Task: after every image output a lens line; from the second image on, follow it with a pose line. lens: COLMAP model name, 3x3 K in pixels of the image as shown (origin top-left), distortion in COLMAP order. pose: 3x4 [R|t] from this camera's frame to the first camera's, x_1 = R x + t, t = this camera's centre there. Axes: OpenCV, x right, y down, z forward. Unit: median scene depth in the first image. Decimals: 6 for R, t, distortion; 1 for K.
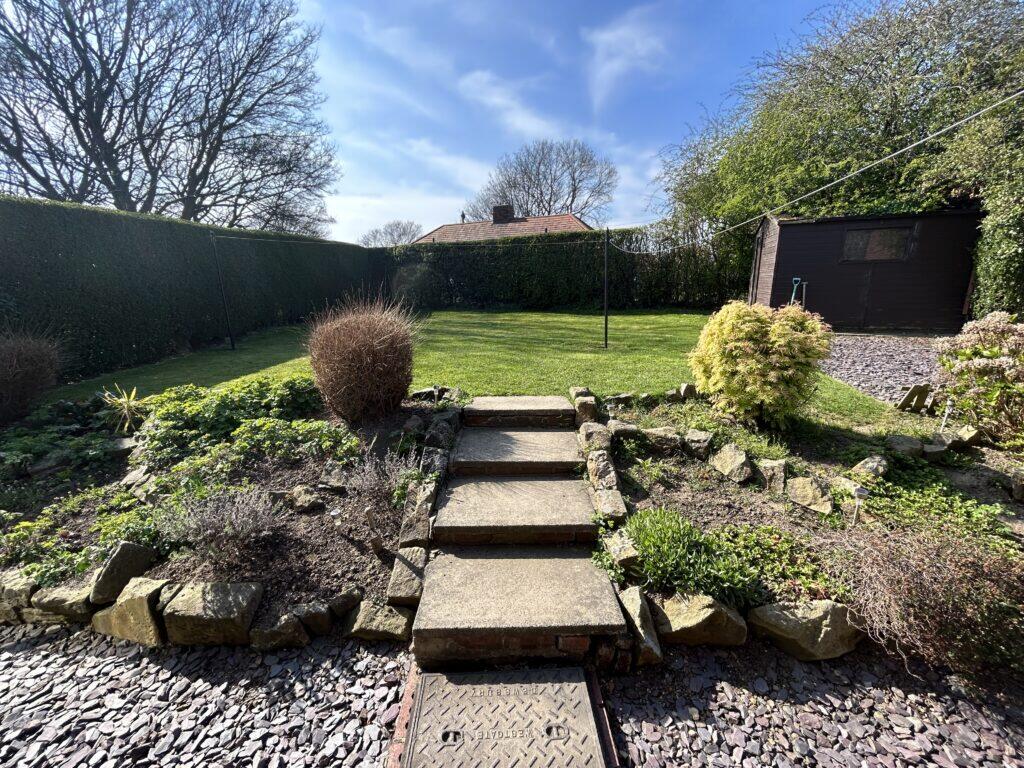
lens RADIAL K [[415.3, 0, 512.0], [0, 415.3, 384.0], [0, 0, 1]] dist [-0.000861, 0.000072]
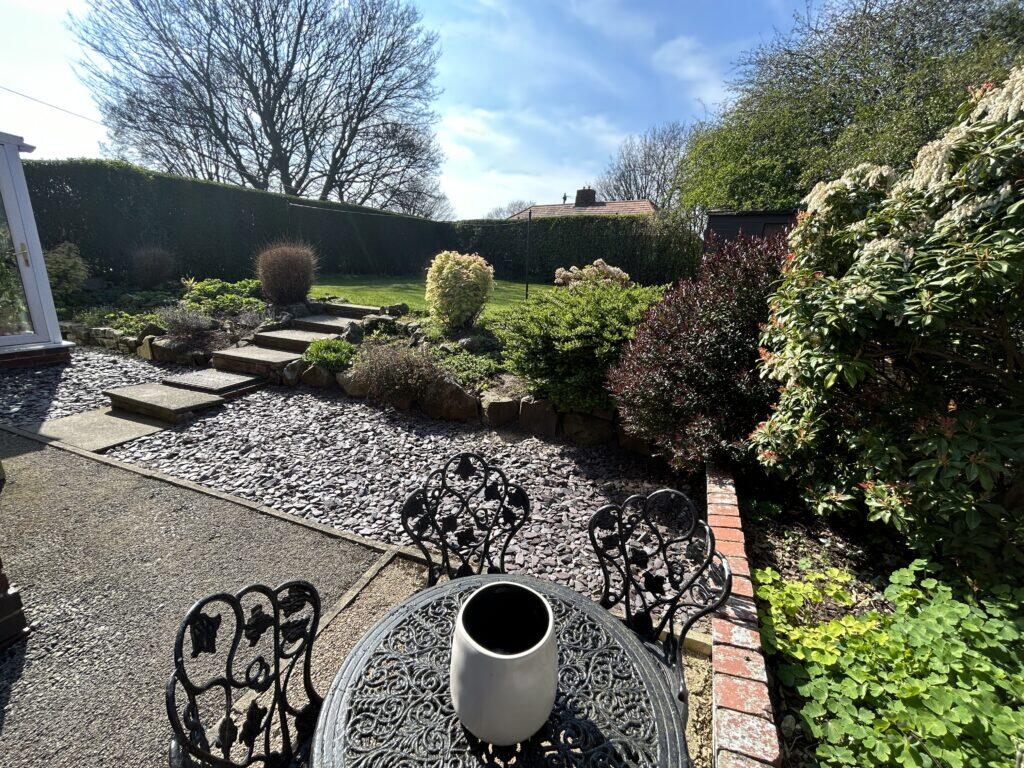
lens RADIAL K [[387.7, 0, 512.0], [0, 387.7, 384.0], [0, 0, 1]] dist [-0.000980, -0.000005]
pose [[0.959041, 0.152899, -0.238457, 1.358278], [-0.137365, 0.987239, 0.080555, 0.197499], [0.247731, -0.044500, 0.967806, -0.564705]]
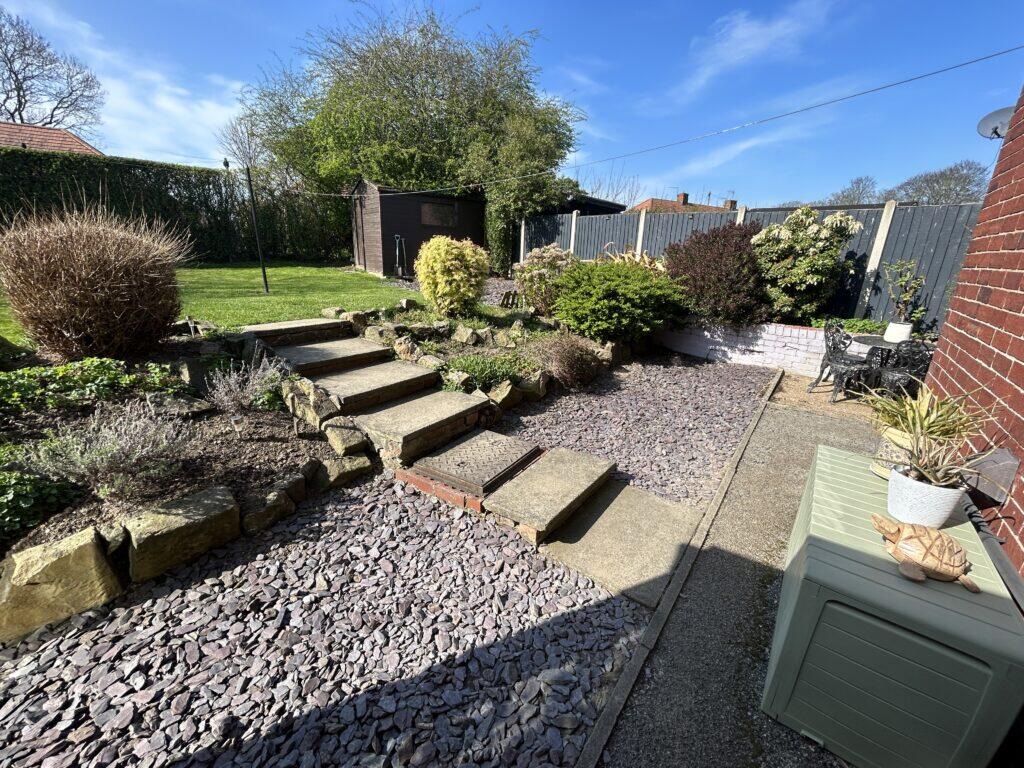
lens RADIAL K [[415.3, 0, 512.0], [0, 415.3, 384.0], [0, 0, 1]] dist [-0.000861, 0.000072]
pose [[0.564144, -0.214951, 0.797206, -0.690821], [0.152659, 0.976027, 0.155137, 0.146058], [-0.811441, 0.034181, 0.583433, -0.101343]]
